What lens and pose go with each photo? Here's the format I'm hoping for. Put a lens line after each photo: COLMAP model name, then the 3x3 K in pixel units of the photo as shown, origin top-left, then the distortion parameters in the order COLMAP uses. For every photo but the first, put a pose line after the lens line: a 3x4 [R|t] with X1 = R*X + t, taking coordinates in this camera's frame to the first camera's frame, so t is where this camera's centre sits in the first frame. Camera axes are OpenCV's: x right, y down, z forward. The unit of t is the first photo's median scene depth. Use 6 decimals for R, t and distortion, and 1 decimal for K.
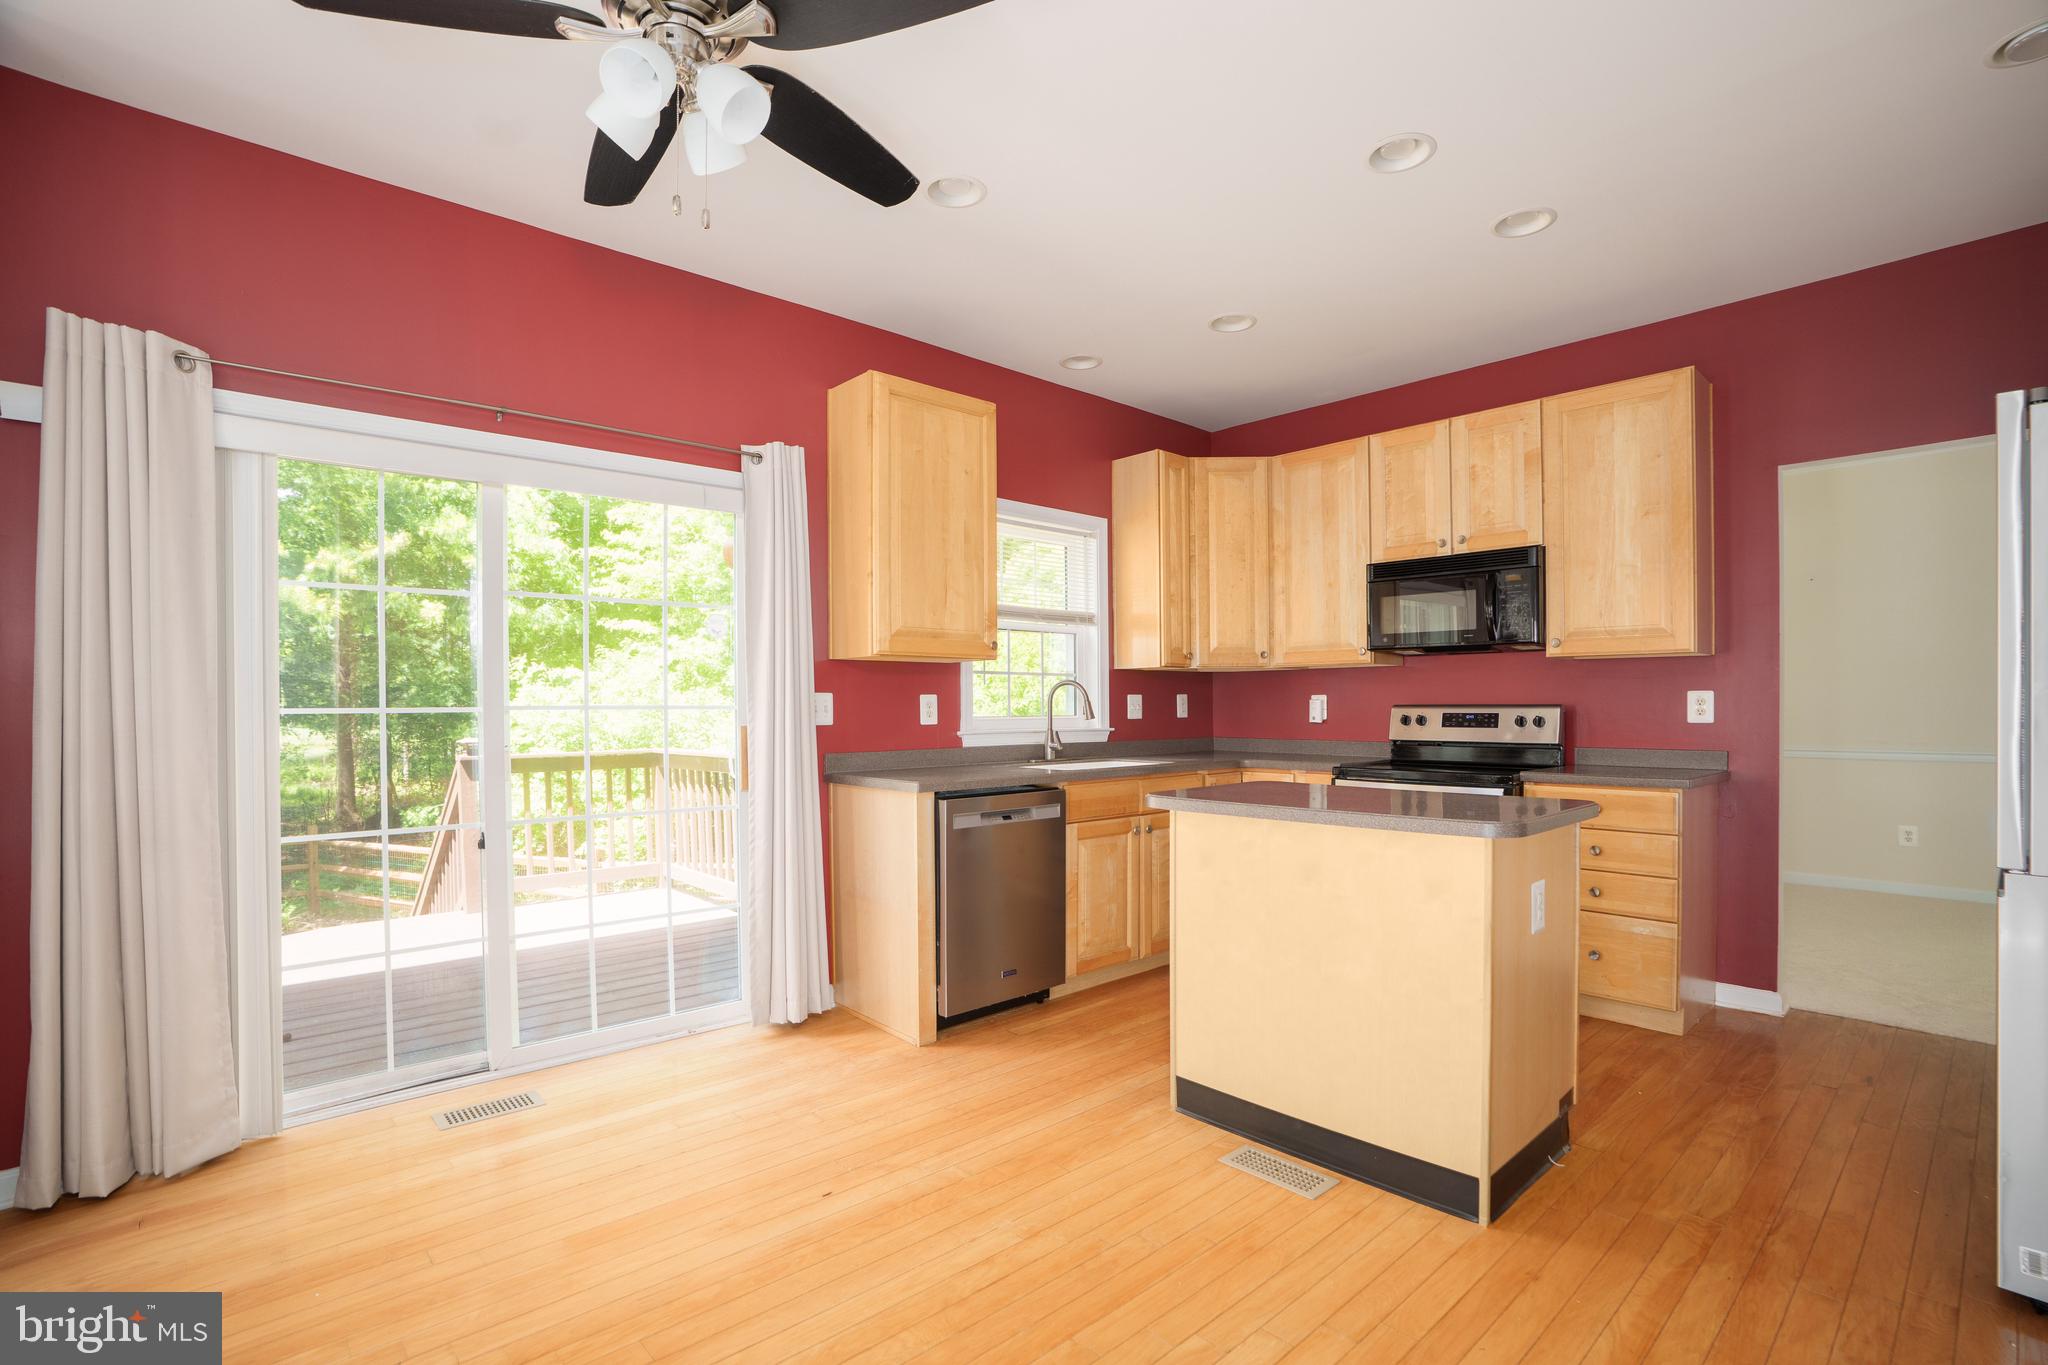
lens RADIAL K [[933.7, 0, 1037.3], [0, 933.7, 699.5], [0, 0, 1]] dist [-0.013252, 0.004146]
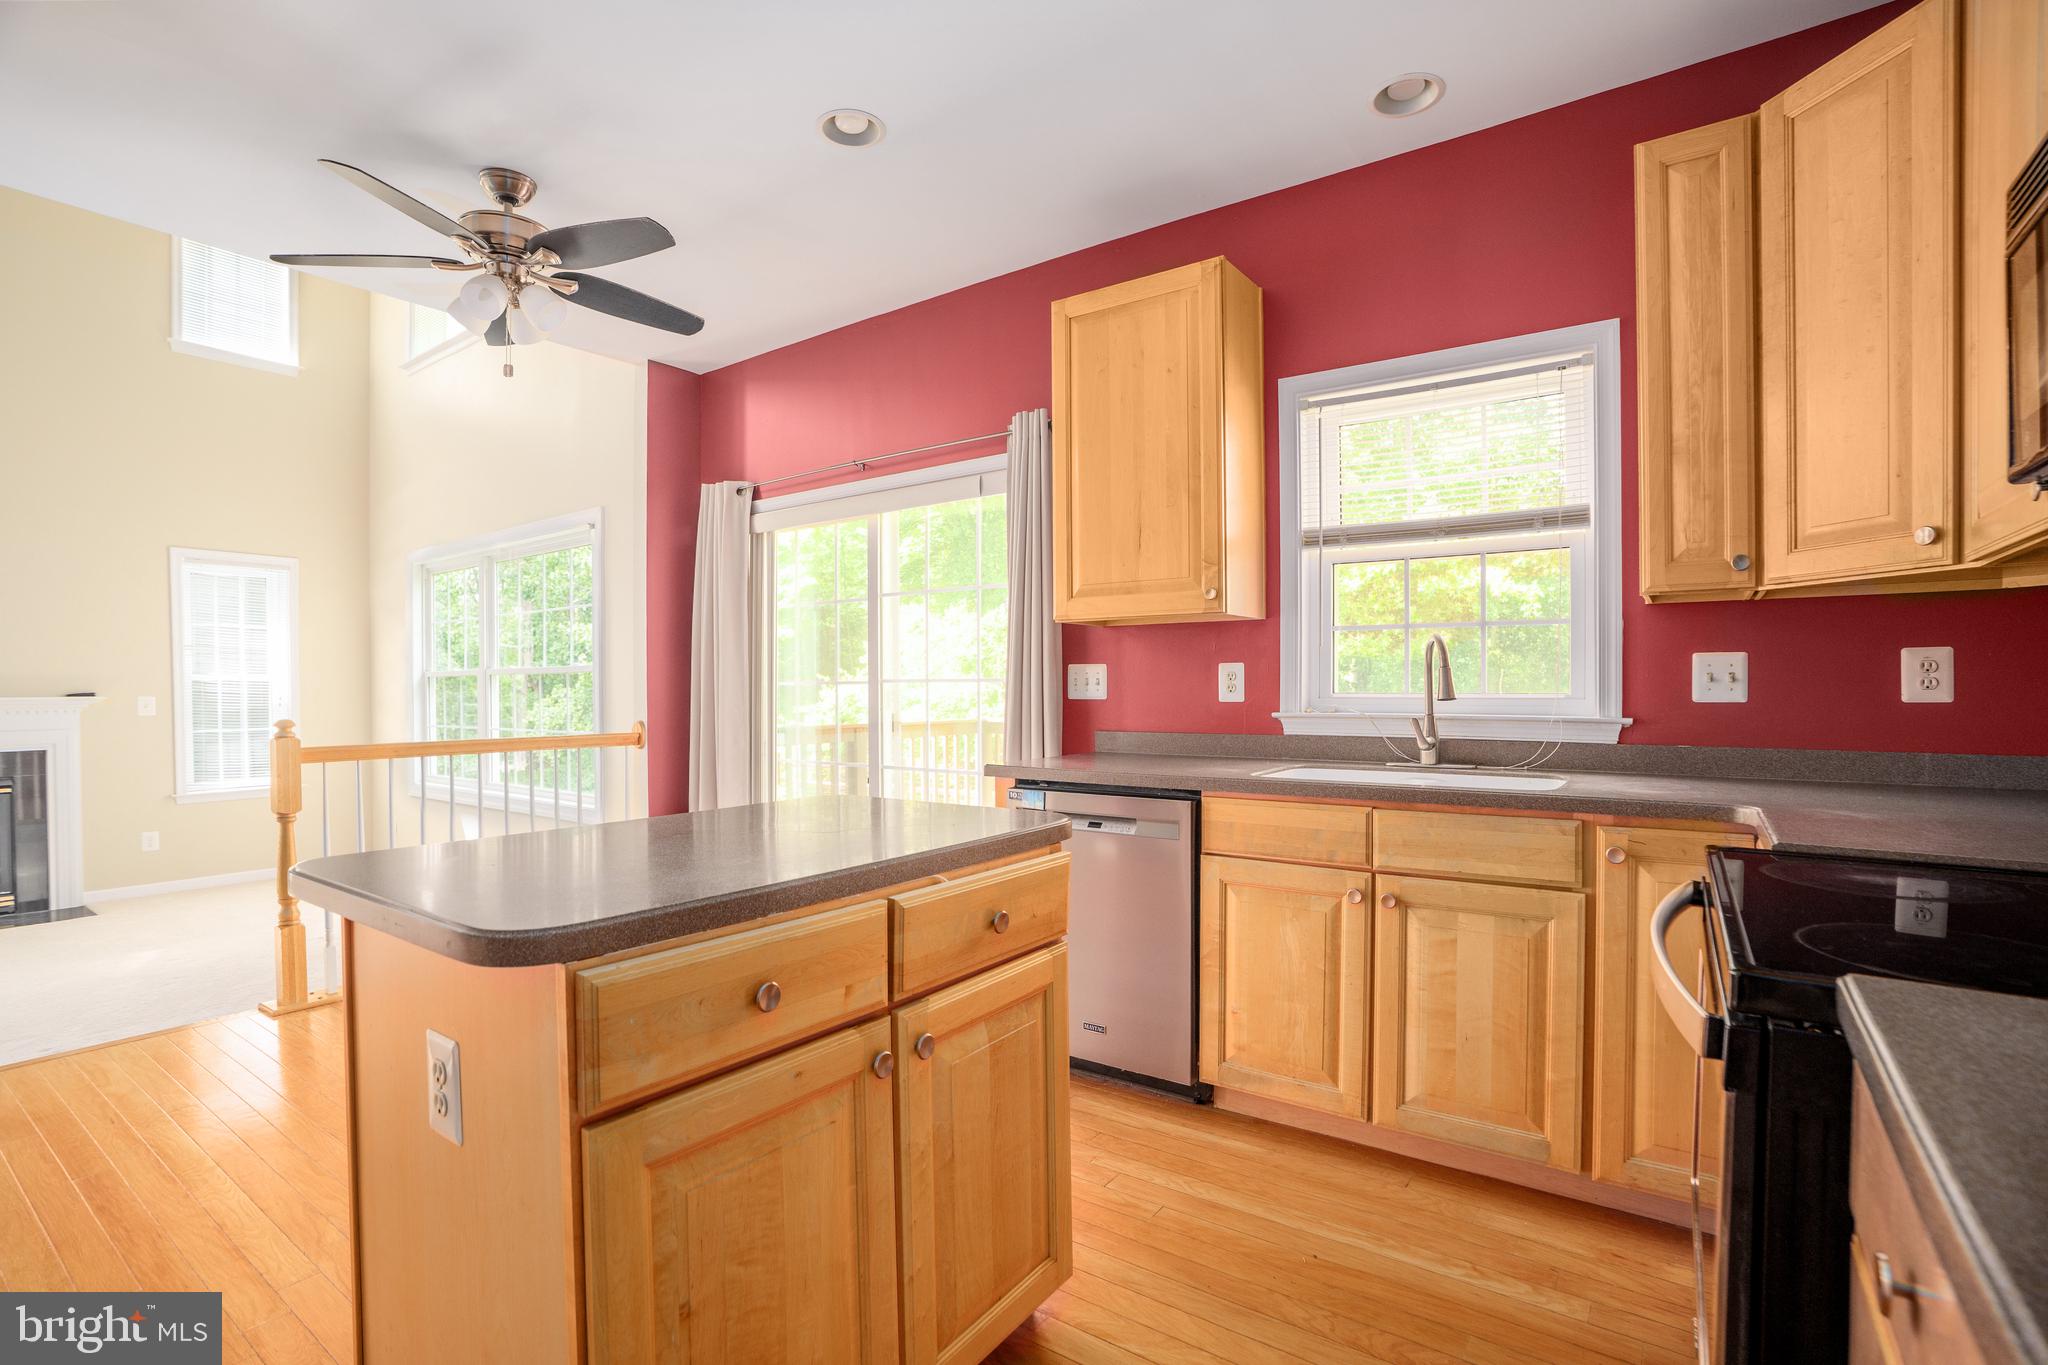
lens RADIAL K [[933.7, 0, 1025.4], [0, 933.7, 698.7], [0, 0, 1]] dist [-0.013252, 0.004146]
pose [[0.239349, 0.014043, -0.970832, 0.508924], [0.009979, 0.999807, 0.016922, 0.007867], [0.970882, -0.013738, 0.239163, 0.563767]]
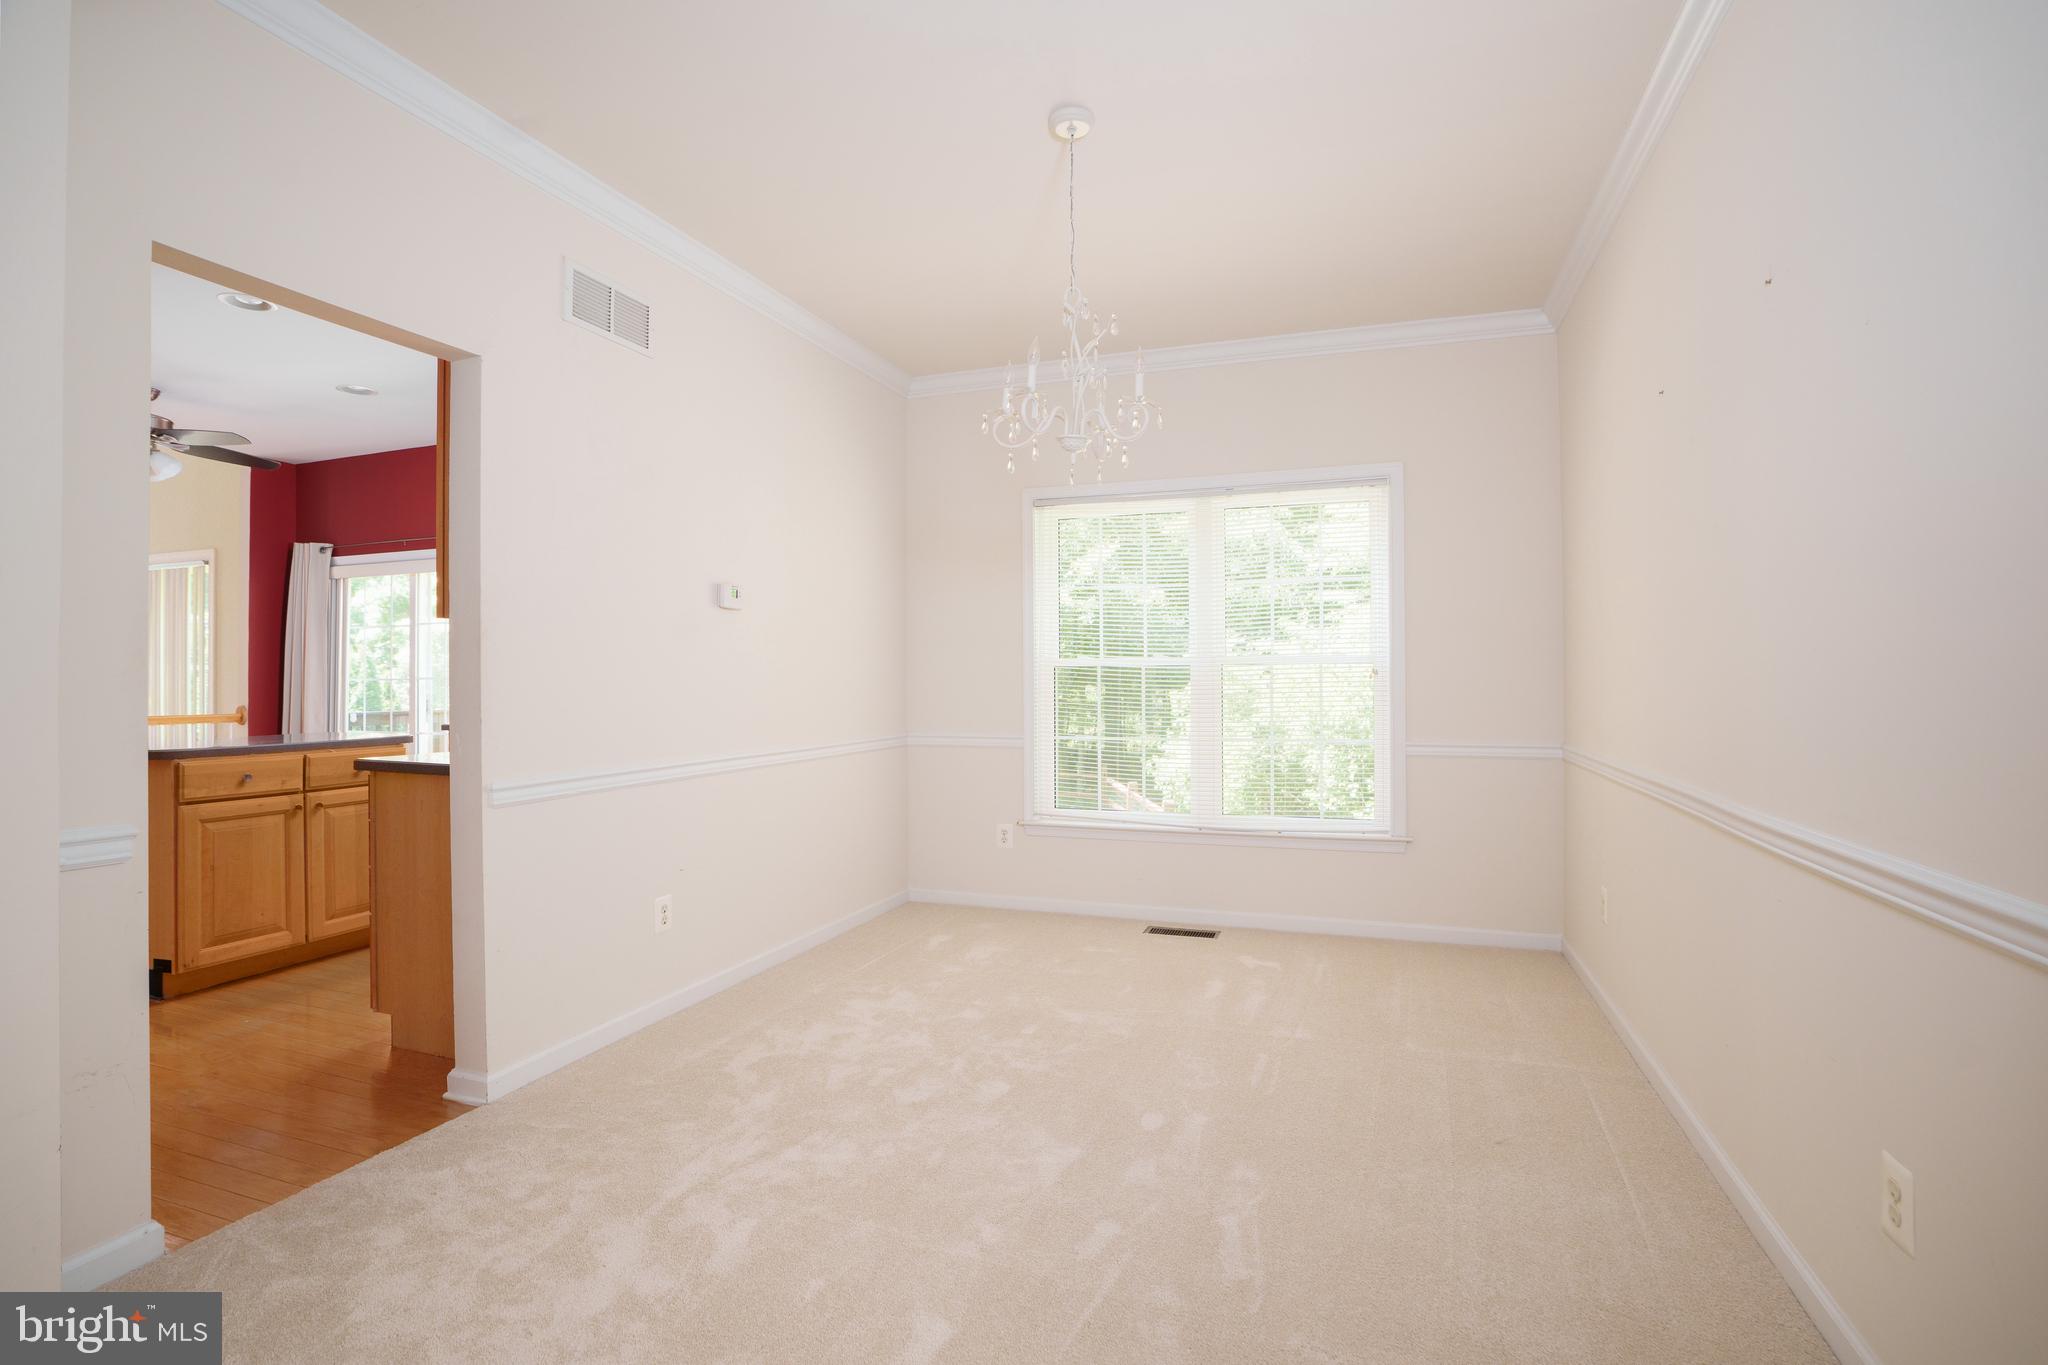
lens RADIAL K [[933.7, 0, 979.6], [0, 933.7, 658.7], [0, 0, 1]] dist [-0.013252, 0.004146]
pose [[0.472756, -0.022662, -0.880902, 1.187213], [0.012192, 0.999742, -0.019176, 0.010904], [0.881109, -0.001674, 0.472910, 0.717815]]
